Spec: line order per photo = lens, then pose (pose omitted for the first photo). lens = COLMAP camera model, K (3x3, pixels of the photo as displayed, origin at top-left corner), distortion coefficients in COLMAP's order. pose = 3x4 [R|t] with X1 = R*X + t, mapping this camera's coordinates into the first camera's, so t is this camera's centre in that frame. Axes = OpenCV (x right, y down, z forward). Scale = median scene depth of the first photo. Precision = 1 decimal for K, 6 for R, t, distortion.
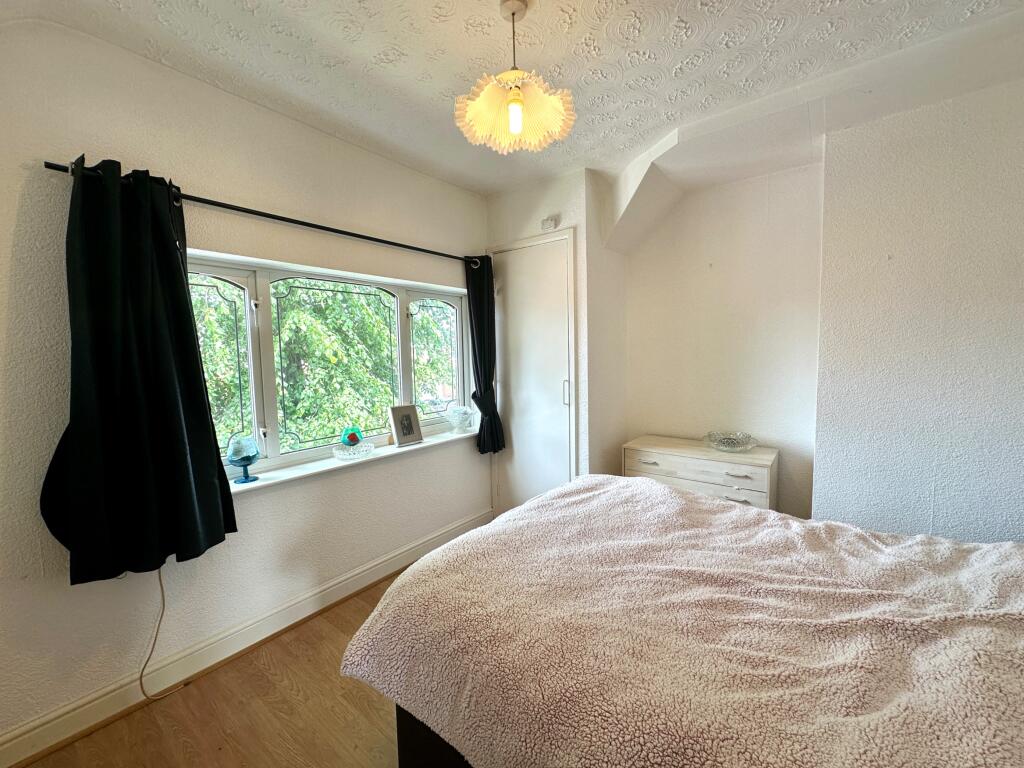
lens RADIAL K [[414.2, 0, 509.9], [0, 414.2, 382.1], [0, 0, 1]] dist [-0.001187, 0.000051]
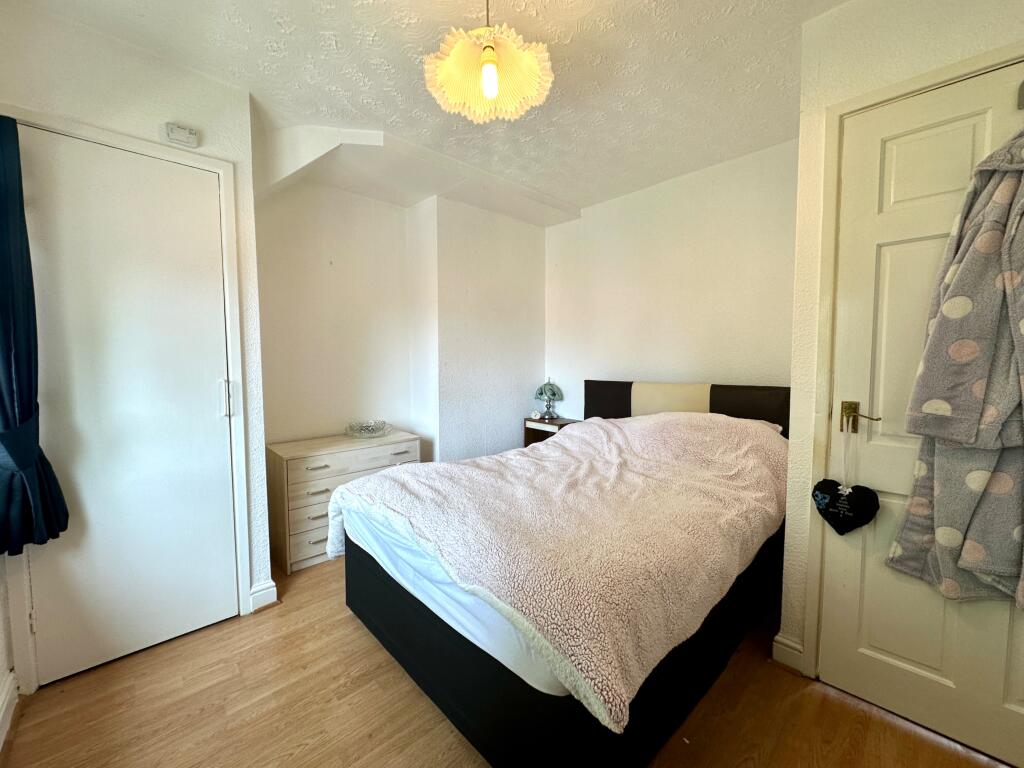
lens RADIAL K [[414.2, 0, 509.3], [0, 414.2, 386.2], [0, 0, 1]] dist [-0.001187, 0.000051]
pose [[0.138283, -0.043020, 0.989458, -0.831139], [0.071704, 0.996869, 0.033321, 0.029339], [-0.987794, 0.066340, 0.140934, 0.762839]]
